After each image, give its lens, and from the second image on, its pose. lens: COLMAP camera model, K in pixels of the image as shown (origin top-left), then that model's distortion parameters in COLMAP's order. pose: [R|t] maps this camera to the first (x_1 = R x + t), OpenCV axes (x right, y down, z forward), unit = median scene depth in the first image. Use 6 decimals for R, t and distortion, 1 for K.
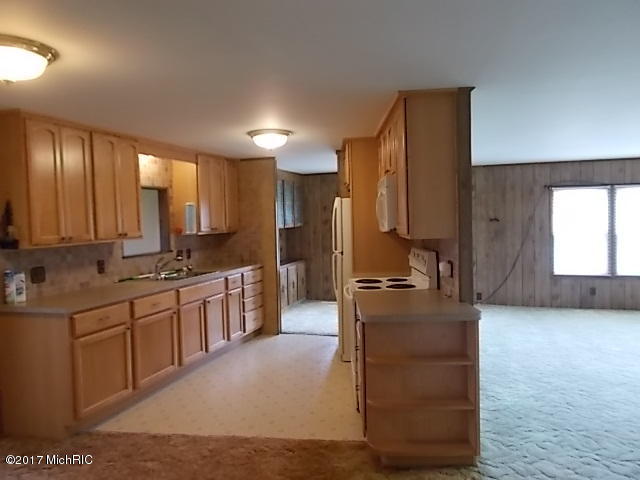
lens RADIAL K [[491.6, 0, 318.3], [0, 491.6, 235.6], [0, 0, 1]] dist [0.011187, 0.004745]
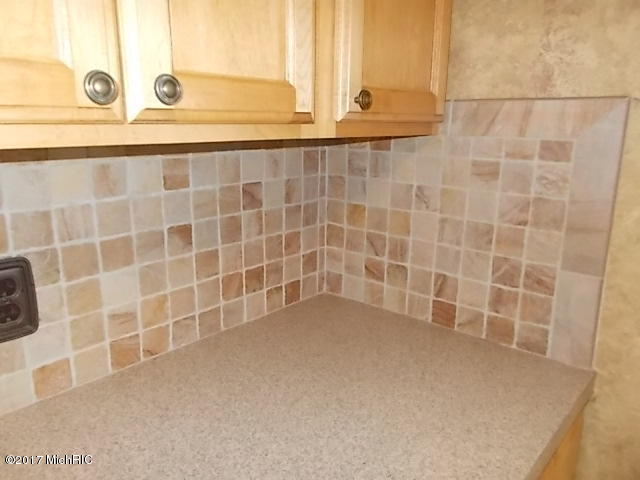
lens RADIAL K [[491.6, 0, 318.3], [0, 491.6, 235.6], [0, 0, 1]] dist [0.011187, 0.004745]
pose [[0.917877, 0.130834, -0.374678, -0.157127], [-0.053500, 0.976270, 0.209843, -0.008986], [0.393241, -0.172565, 0.903096, 0.973425]]
